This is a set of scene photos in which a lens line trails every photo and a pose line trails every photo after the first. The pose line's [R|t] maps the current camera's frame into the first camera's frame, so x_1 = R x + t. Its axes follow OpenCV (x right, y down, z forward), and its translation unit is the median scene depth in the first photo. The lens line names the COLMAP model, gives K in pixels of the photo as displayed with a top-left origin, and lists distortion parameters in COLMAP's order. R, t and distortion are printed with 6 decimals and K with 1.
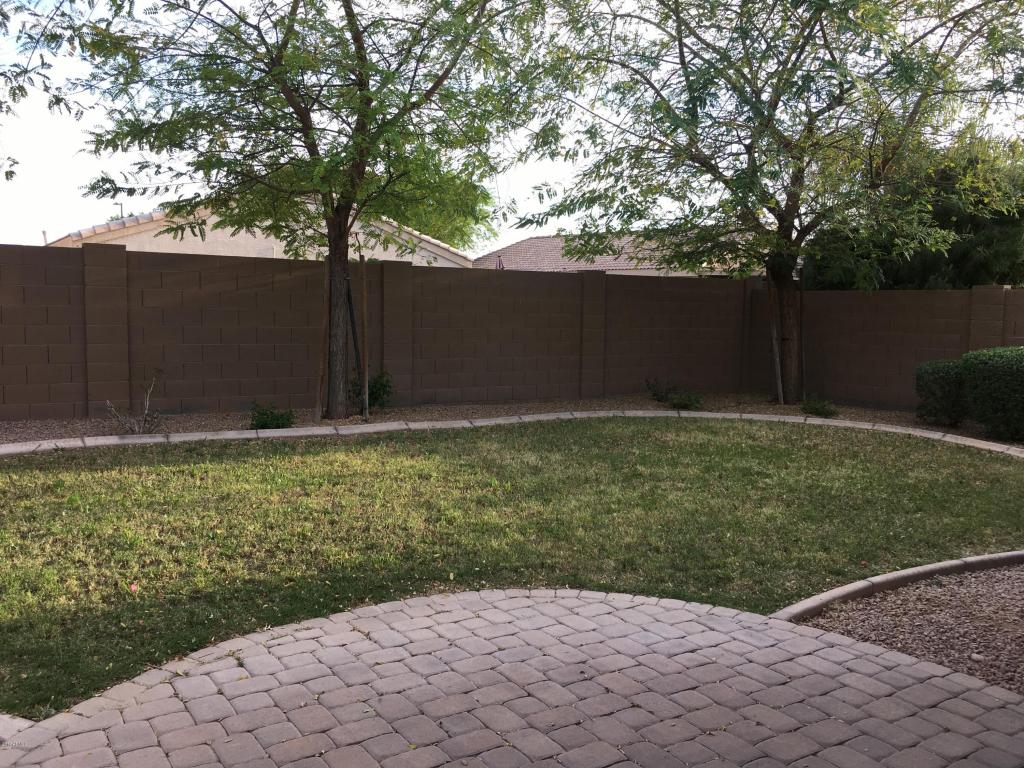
lens RADIAL K [[873.6, 0, 509.6], [0, 873.6, 387.9], [0, 0, 1]] dist [0.089586, -0.121374]
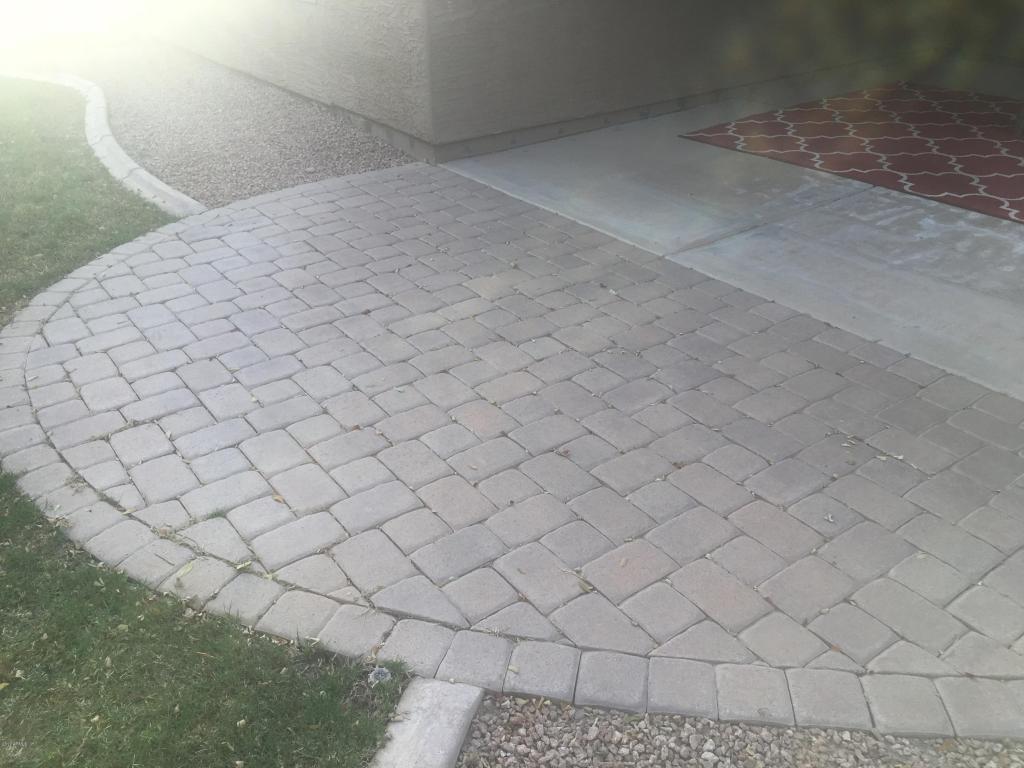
lens RADIAL K [[873.6, 0, 509.6], [0, 873.6, 387.9], [0, 0, 1]] dist [0.089586, -0.121374]
pose [[-0.051934, -0.510161, 0.858510, -0.734411], [0.098144, 0.852901, 0.512765, -0.053509], [-0.993816, 0.110887, 0.005774, 0.722529]]
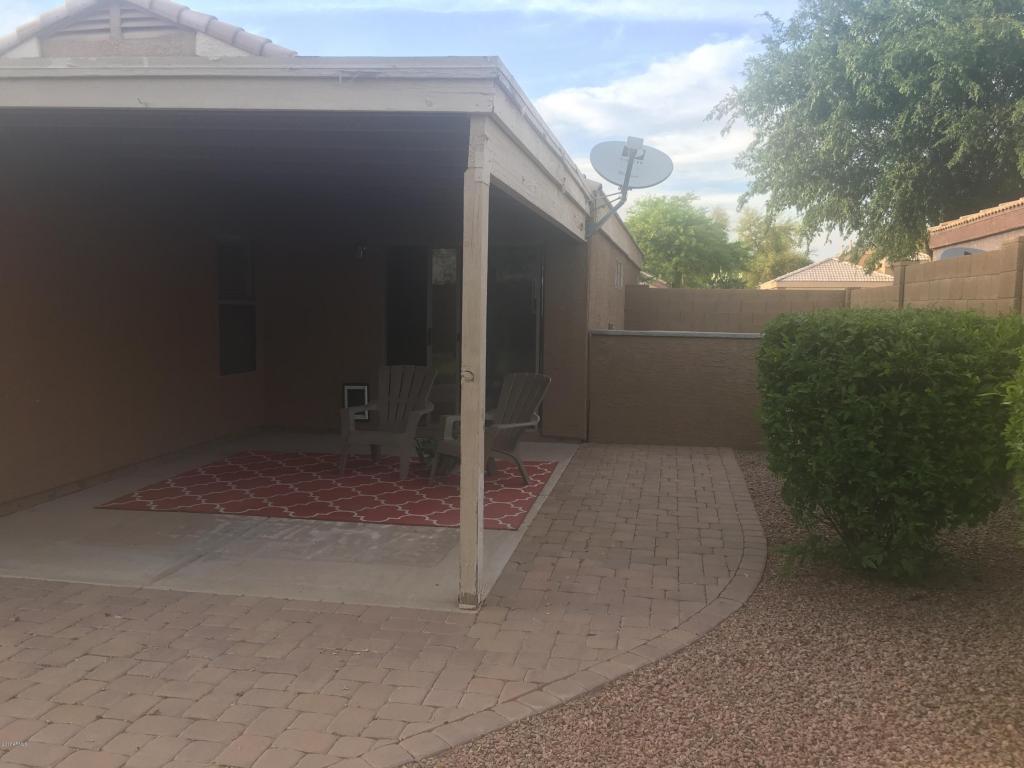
lens RADIAL K [[873.6, 0, 509.6], [0, 873.6, 387.9], [0, 0, 1]] dist [0.089586, -0.121374]
pose [[-0.716313, -0.095019, 0.691280, -1.024928], [0.037418, 0.984029, 0.174031, -0.131252], [-0.696776, 0.150527, -0.701317, 1.005379]]
